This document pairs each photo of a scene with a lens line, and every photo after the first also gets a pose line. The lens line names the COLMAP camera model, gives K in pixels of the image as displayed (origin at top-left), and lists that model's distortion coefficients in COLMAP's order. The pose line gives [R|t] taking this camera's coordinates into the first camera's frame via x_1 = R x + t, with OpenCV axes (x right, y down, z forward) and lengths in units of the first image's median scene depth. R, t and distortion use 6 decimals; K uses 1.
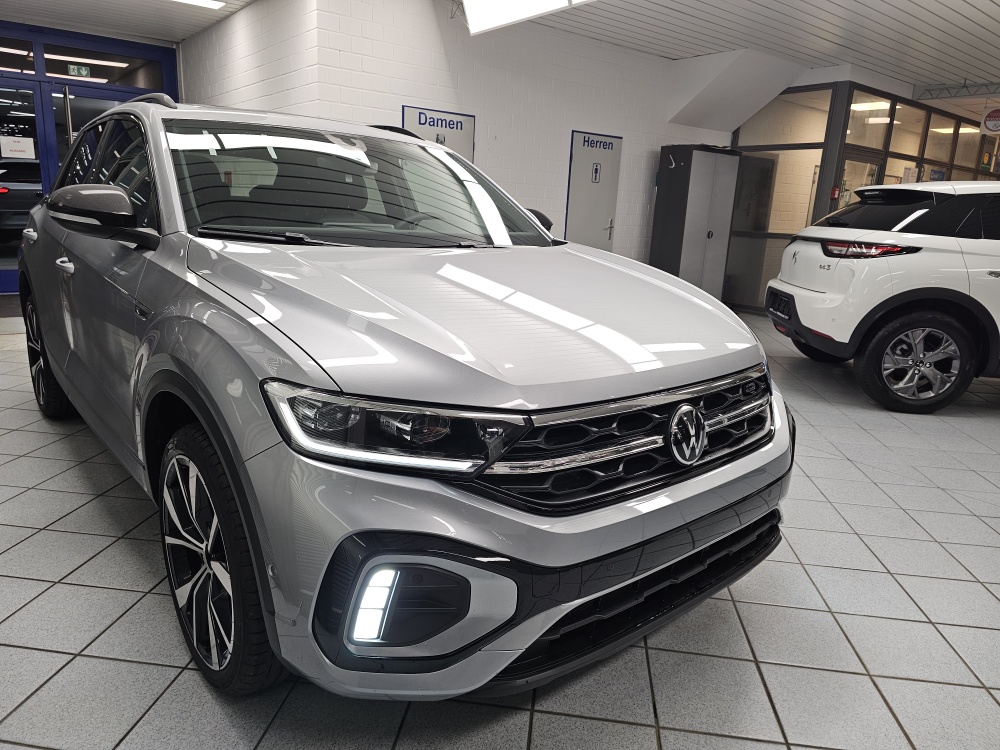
lens RADIAL K [[678.1, 0, 500.0], [0, 678.1, 366.3], [0, 0, 1]] dist [0.054891, -0.058945]
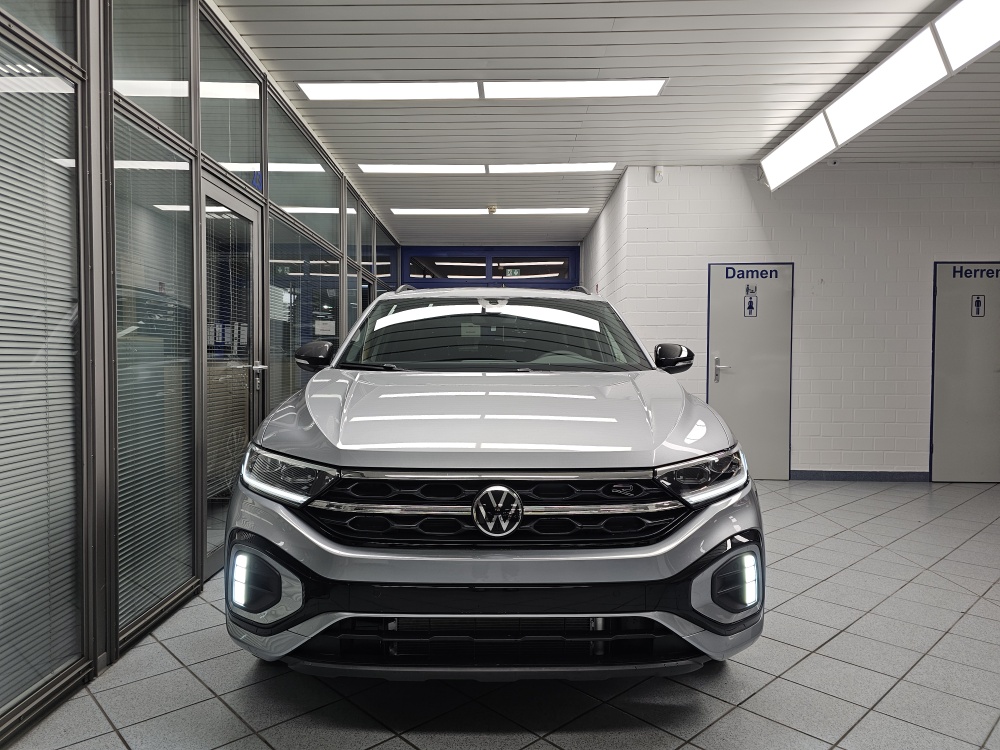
lens RADIAL K [[678.1, 0, 500.0], [0, 678.1, 366.3], [0, 0, 1]] dist [0.054891, -0.058945]
pose [[0.763102, -0.037859, -0.645169, 0.285266], [-0.114246, 0.974659, -0.192323, 0.022531], [0.636101, 0.220469, 0.739438, 0.021779]]
